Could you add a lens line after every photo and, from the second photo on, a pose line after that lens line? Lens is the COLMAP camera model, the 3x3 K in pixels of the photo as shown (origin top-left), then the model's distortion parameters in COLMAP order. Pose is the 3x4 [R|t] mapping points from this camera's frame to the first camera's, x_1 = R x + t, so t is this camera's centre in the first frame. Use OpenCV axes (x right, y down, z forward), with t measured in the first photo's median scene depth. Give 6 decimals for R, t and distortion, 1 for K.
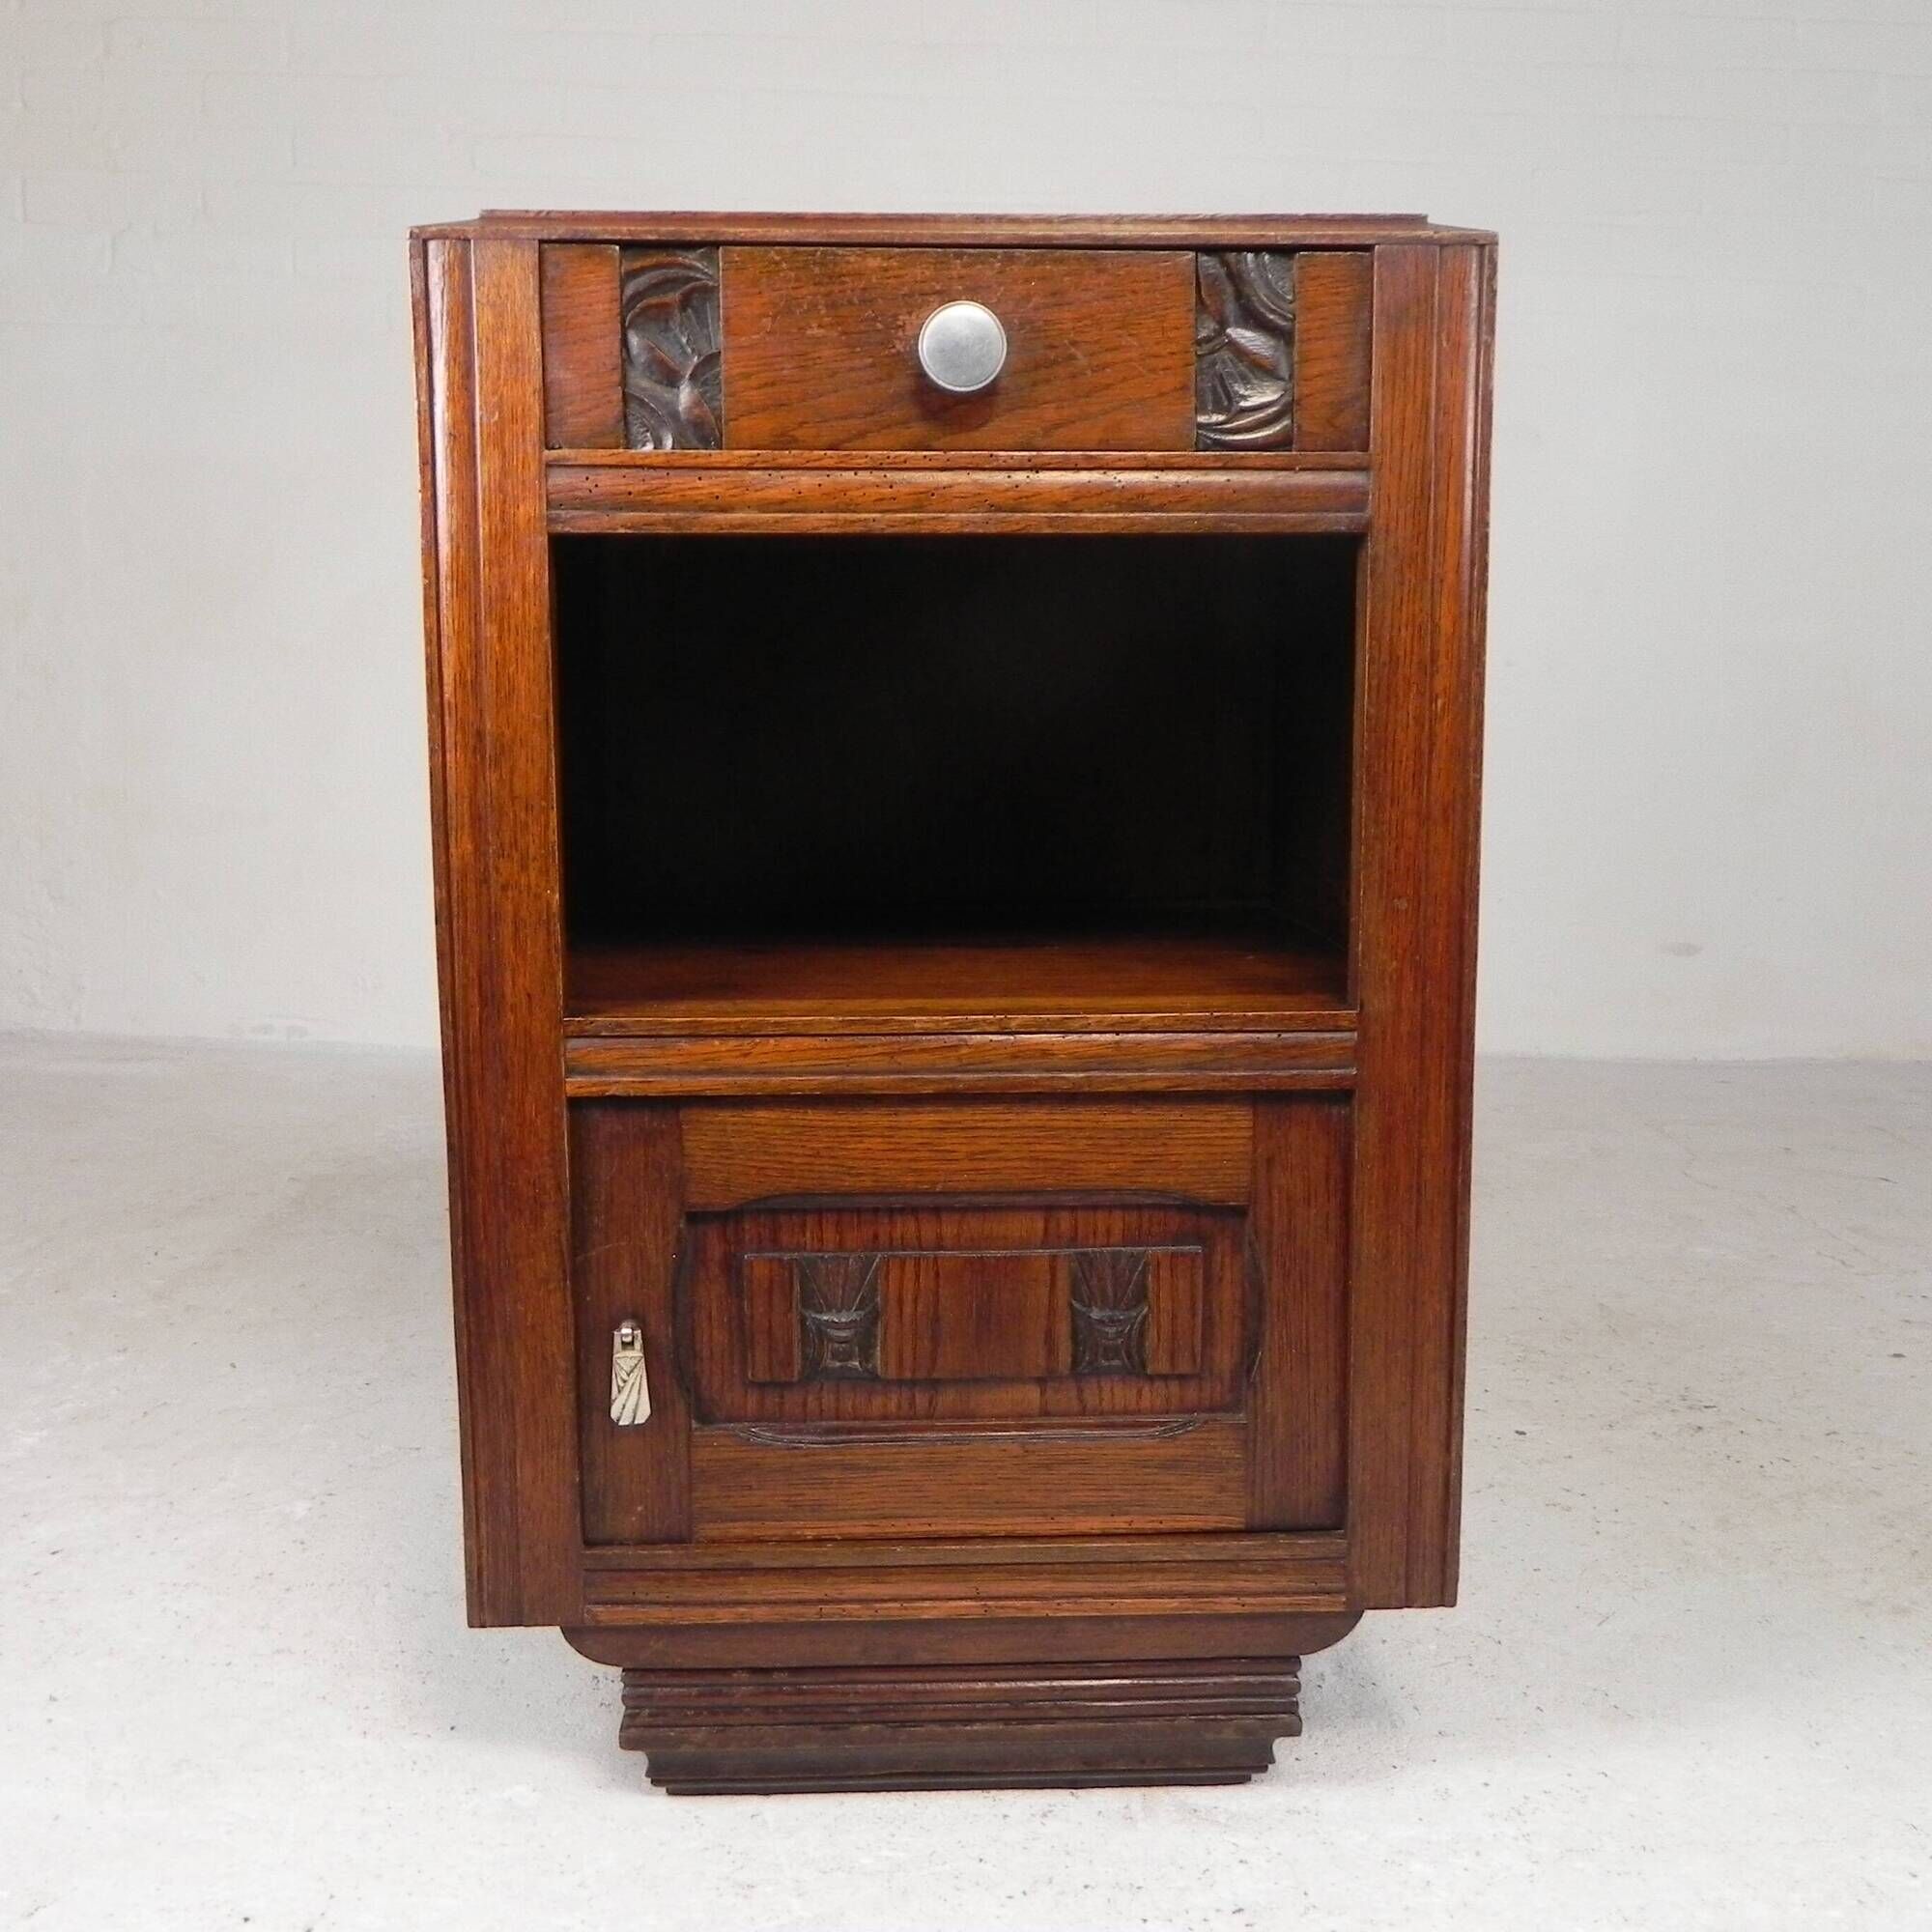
lens RADIAL K [[1931.5, 0, 974.8], [0, 1931.5, 950.8], [0, 0, 1]] dist [-0.016657, 0.000000]
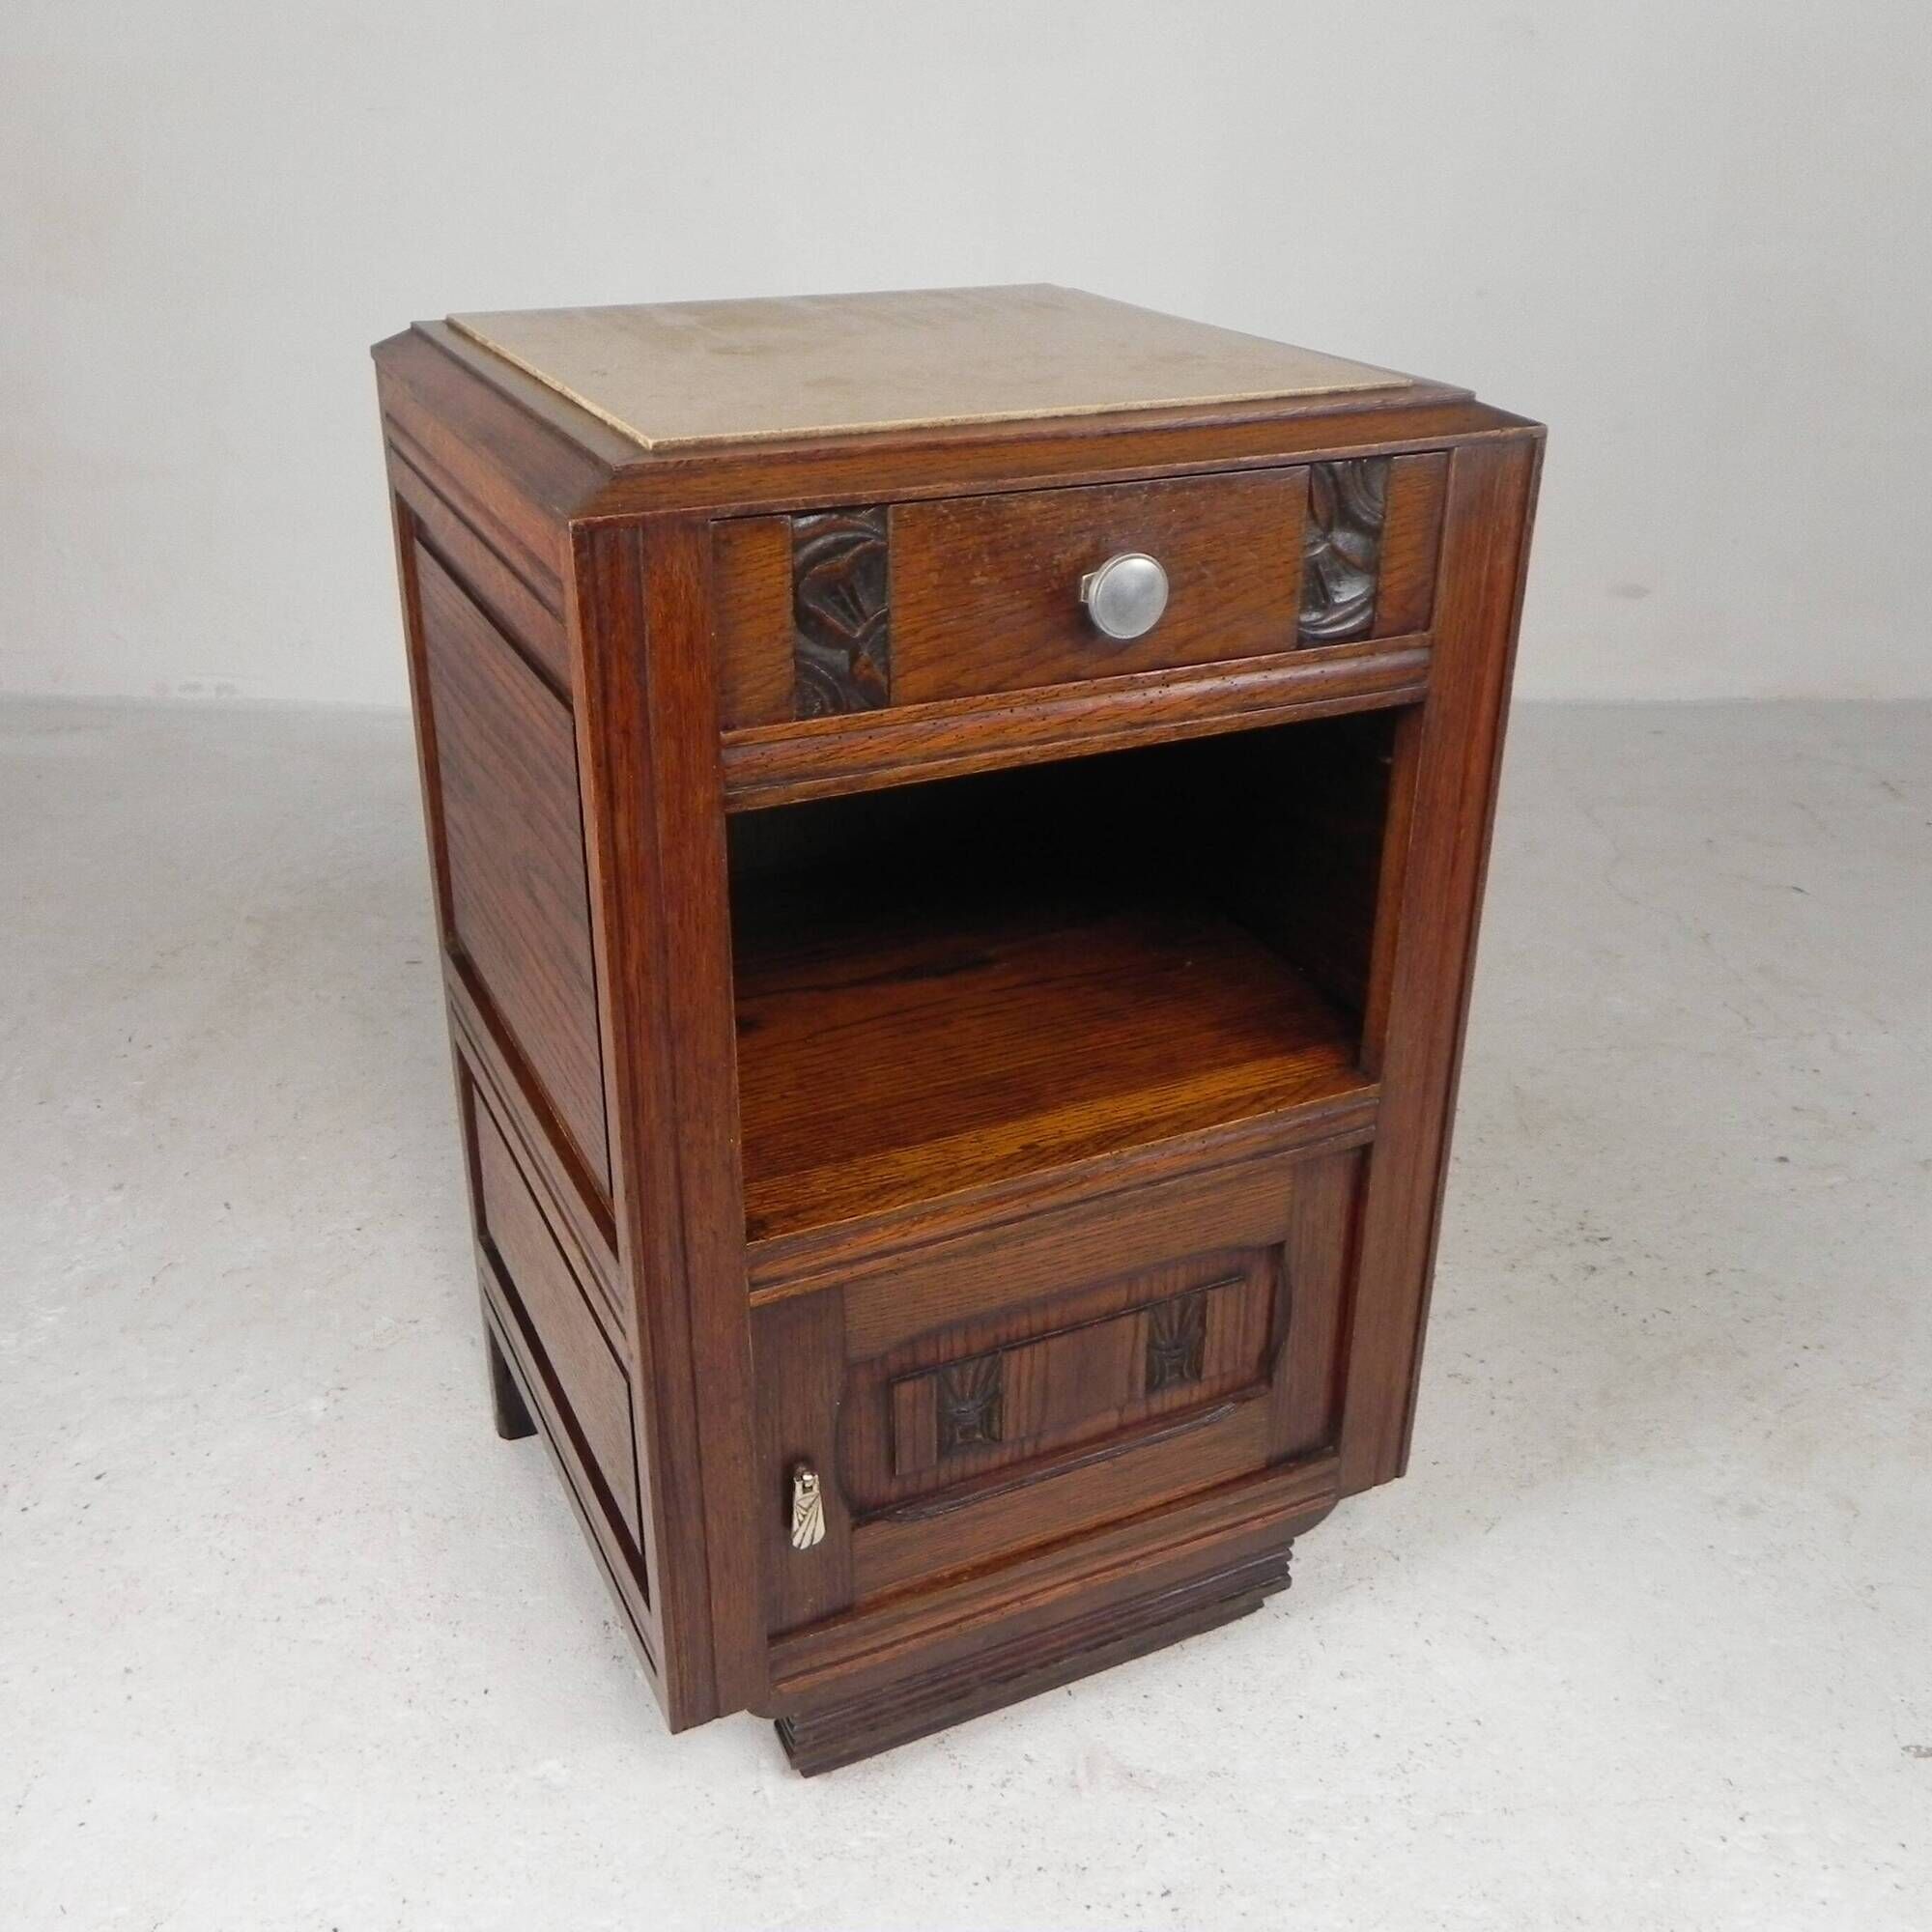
lens RADIAL K [[1931.5, 0, 966.1], [0, 1931.5, 950.4], [0, 0, 1]] dist [-0.016657, 0.000000]
pose [[0.918232, -0.161865, 0.361455, -0.440645], [0.042220, 0.947472, 0.317039, -0.424107], [-0.393787, -0.275855, 0.876833, 0.090704]]
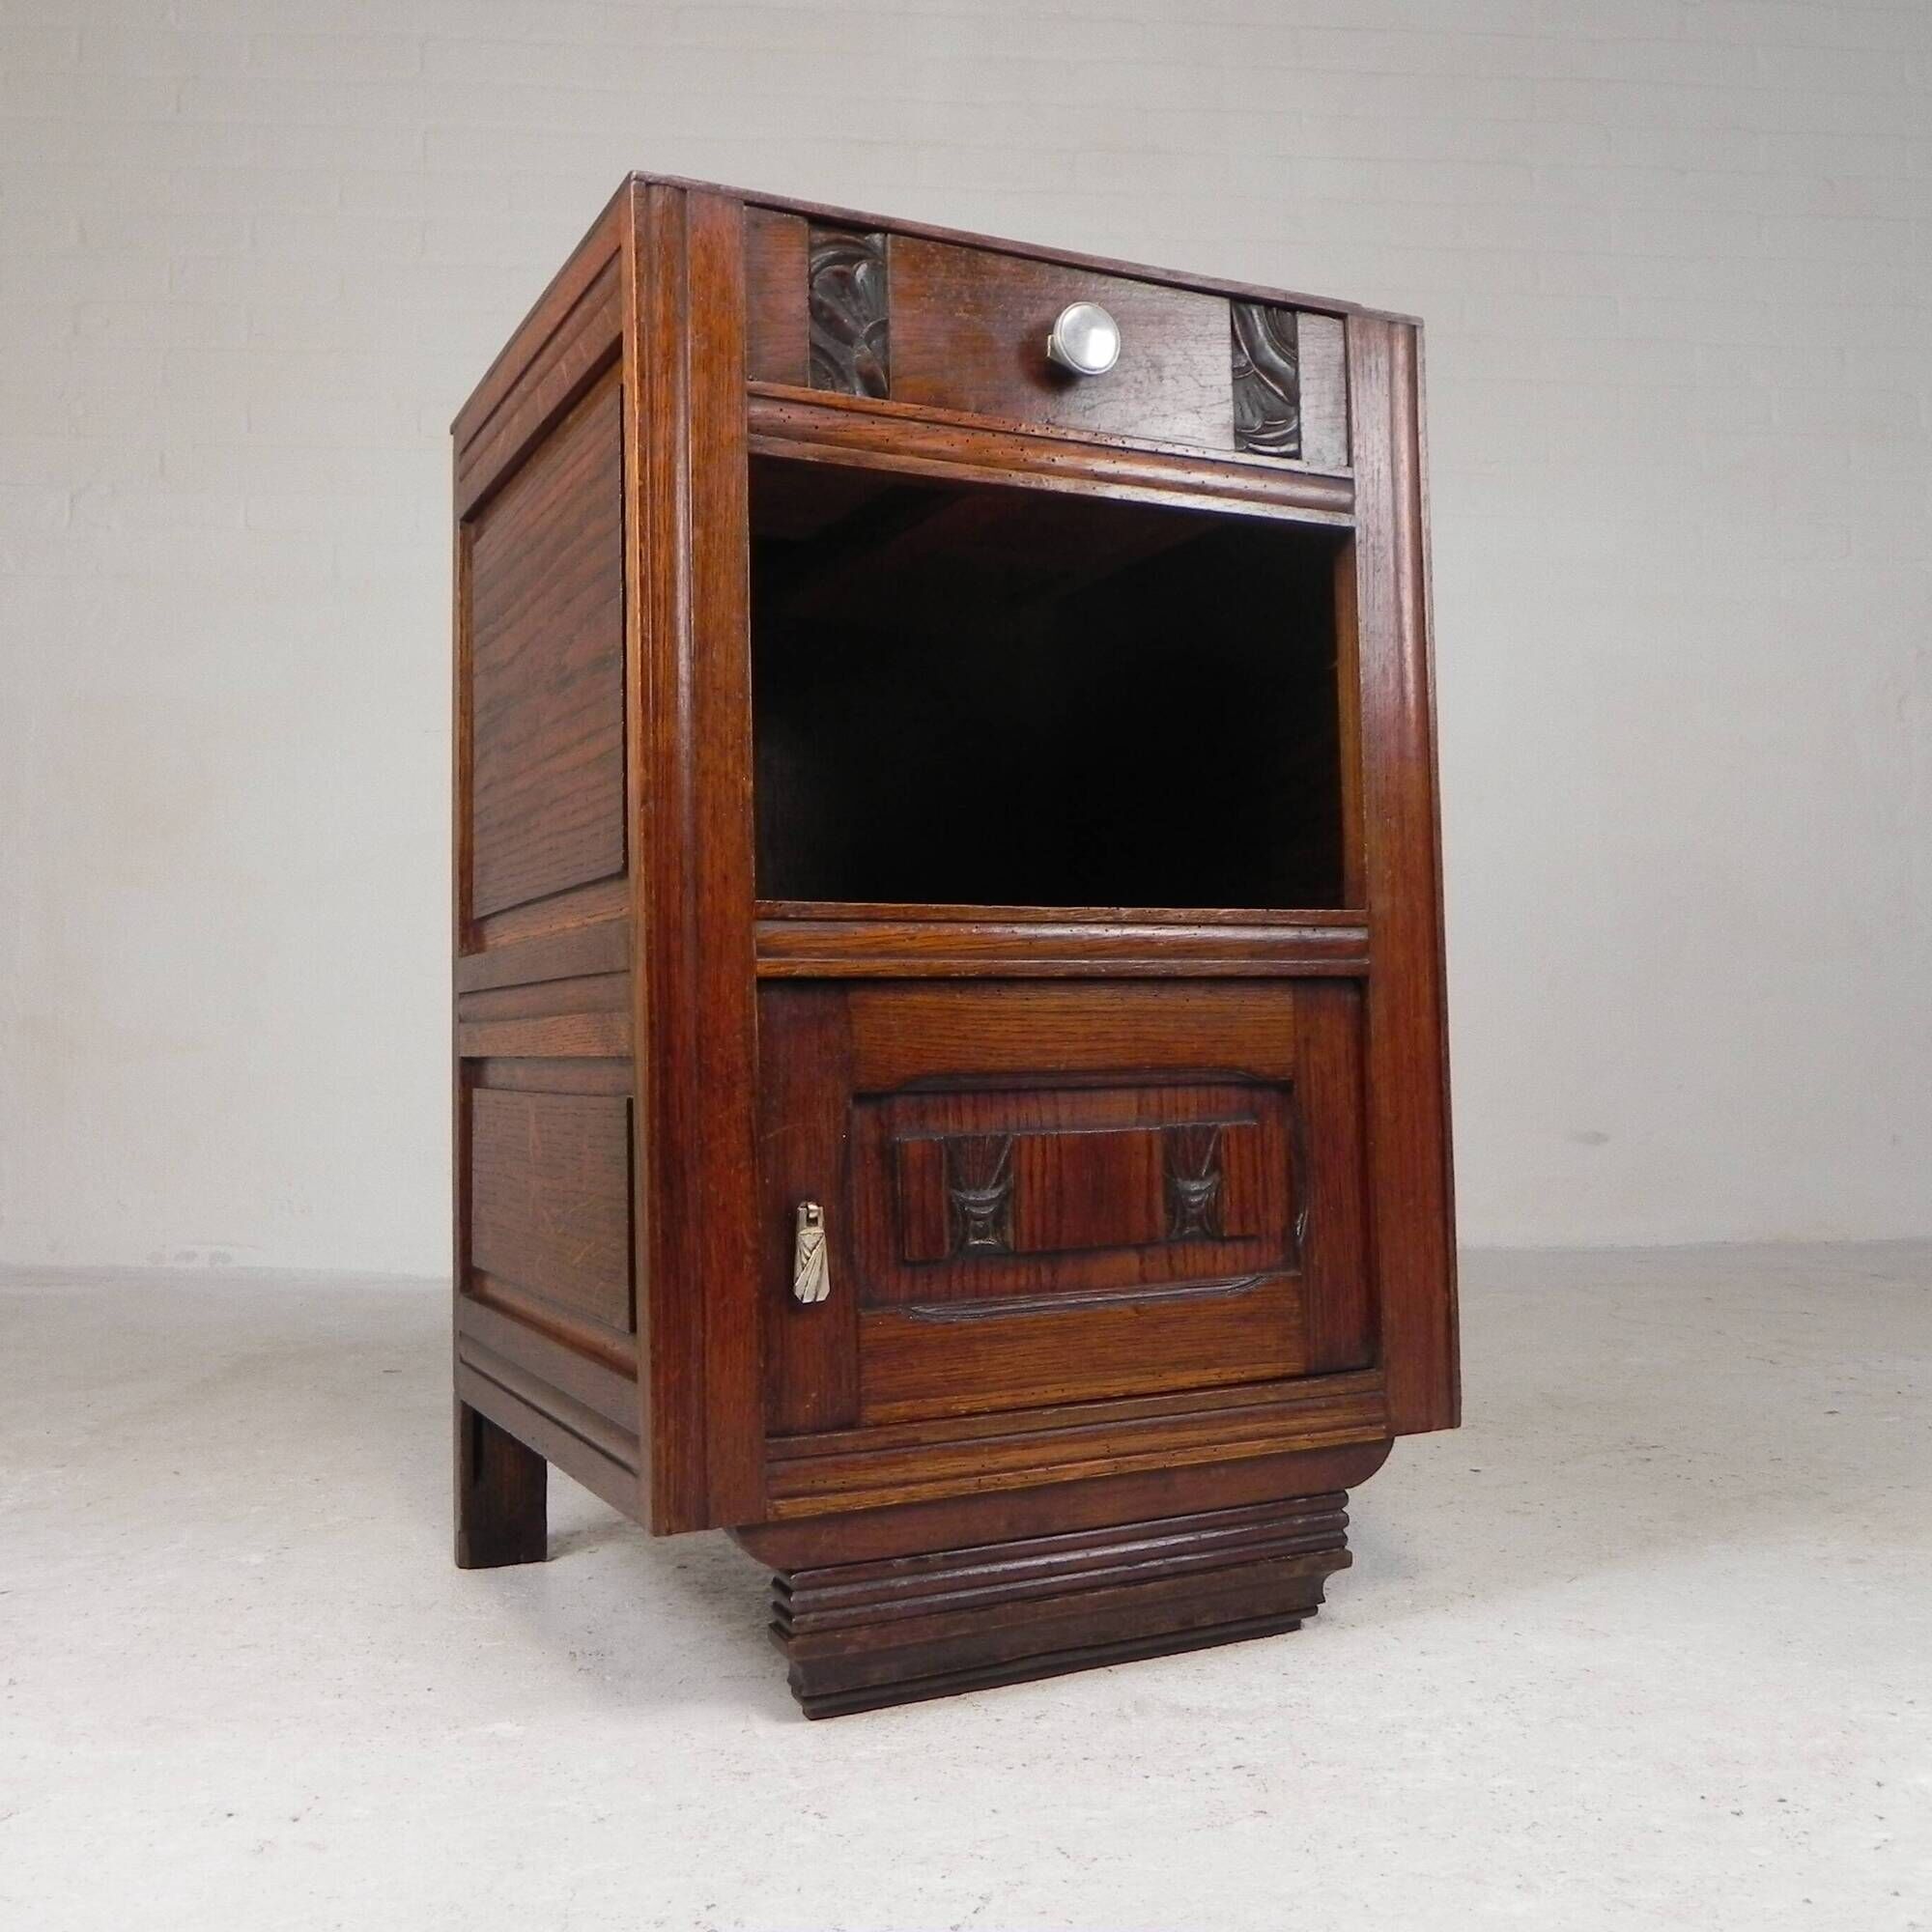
lens RADIAL K [[1931.5, 0, 967.1], [0, 1931.5, 955.1], [0, 0, 1]] dist [-0.016657, 0.000000]
pose [[0.911914, 0.002729, 0.410372, -0.524216], [0.073673, 0.982643, -0.170248, 0.244713], [-0.403714, 0.185485, 0.895885, 0.018602]]
